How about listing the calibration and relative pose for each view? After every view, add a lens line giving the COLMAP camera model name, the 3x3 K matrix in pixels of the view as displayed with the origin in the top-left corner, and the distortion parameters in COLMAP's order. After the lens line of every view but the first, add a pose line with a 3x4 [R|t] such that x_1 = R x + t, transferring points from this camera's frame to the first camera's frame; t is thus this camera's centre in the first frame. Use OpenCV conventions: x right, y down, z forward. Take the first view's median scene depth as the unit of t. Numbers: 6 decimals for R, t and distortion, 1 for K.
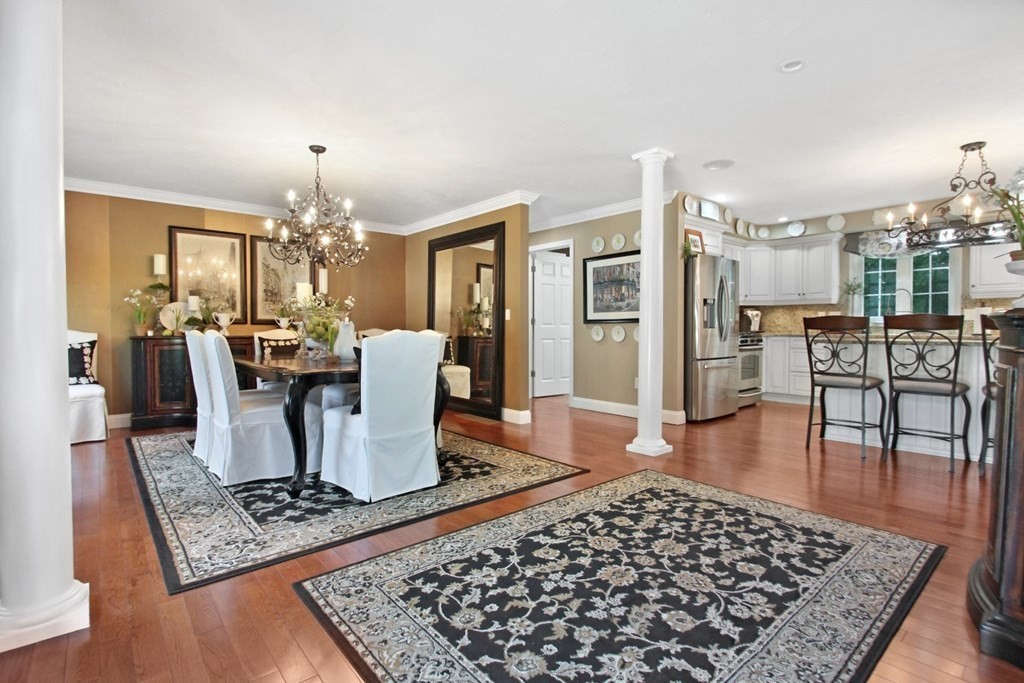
lens RADIAL K [[492.4, 0, 479.1], [0, 492.4, 339.9], [0, 0, 1]] dist [0.000880, -0.018740]
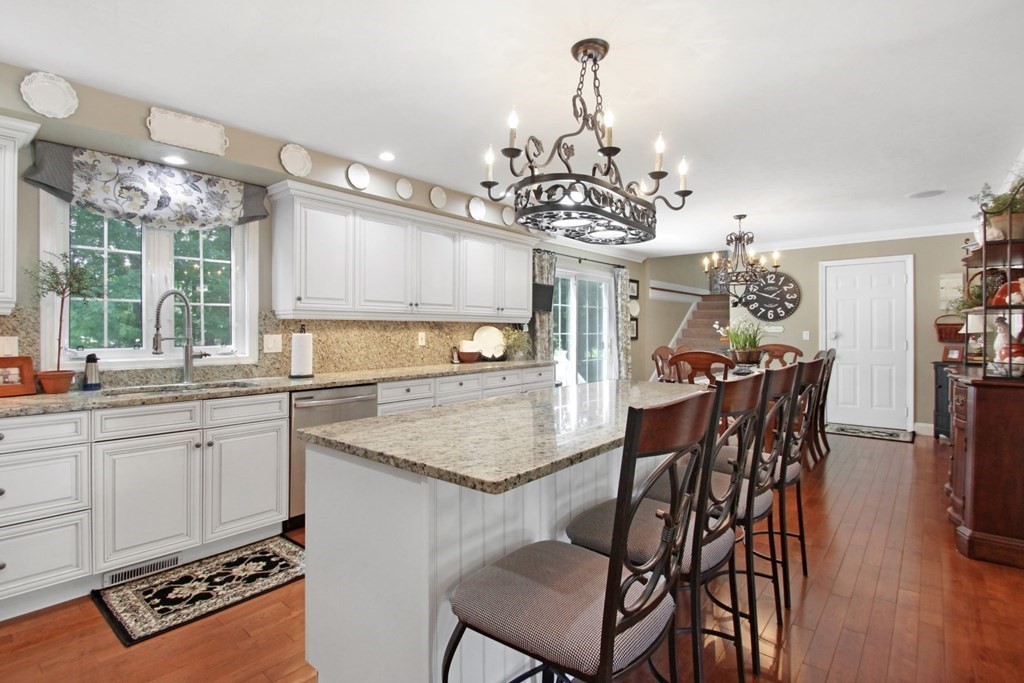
lens RADIAL K [[491.3, 0, 506.3], [0, 491.3, 331.8], [0, 0, 1]] dist [0.002637, -0.009577]
pose [[-0.188159, 0.000399, 0.982138, 0.305002], [0.026184, 0.999647, 0.004610, -0.055318], [-0.981789, 0.026584, -0.188103, 0.726905]]
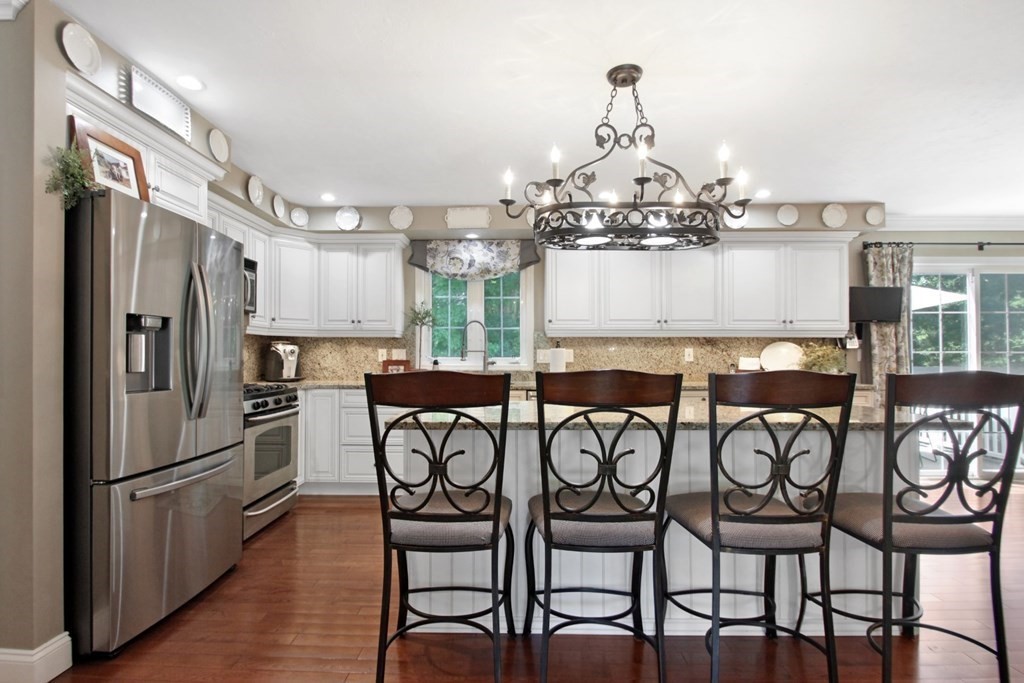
lens RADIAL K [[502.4, 0, 510.5], [0, 502.4, 356.4], [0, 0, 1]] dist [-0.002219, -0.000570]
pose [[0.634864, 0.003721, 0.772615, 0.287847], [0.016329, 0.999700, -0.018233, -0.033189], [-0.772451, 0.024192, 0.634613, 0.443653]]
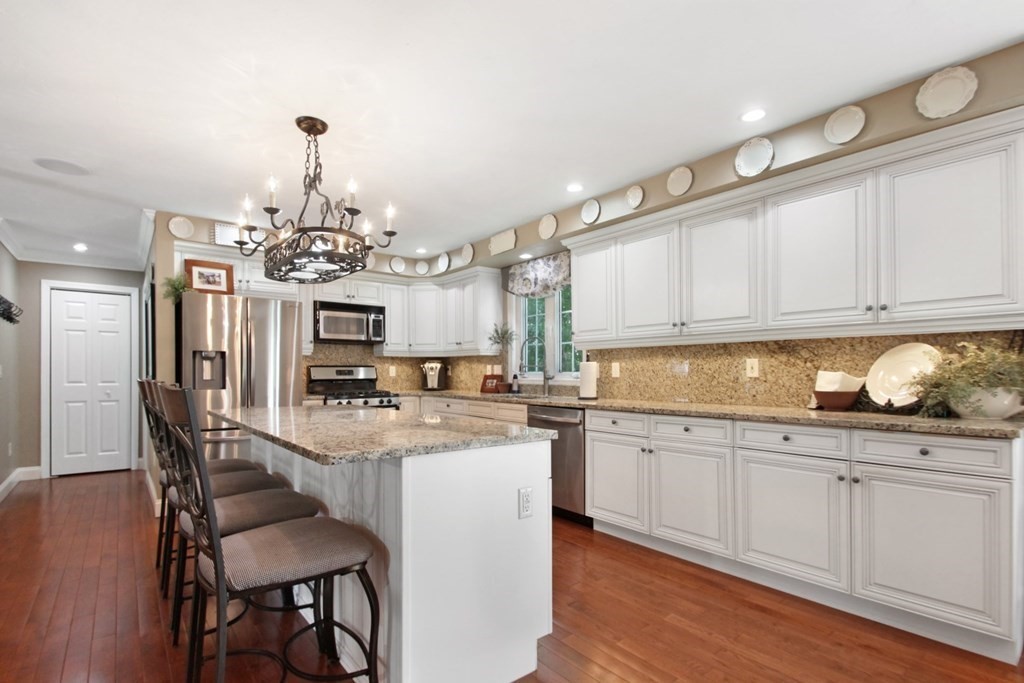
lens RADIAL K [[498.3, 0, 509.2], [0, 498.3, 369.2], [0, 0, 1]] dist [-0.000452, -0.000712]
pose [[0.999999, -0.000980, -0.000654, 0.783603], [0.000960, 0.999560, -0.029658, -0.028154], [0.000682, 0.029657, 0.999560, 0.196104]]
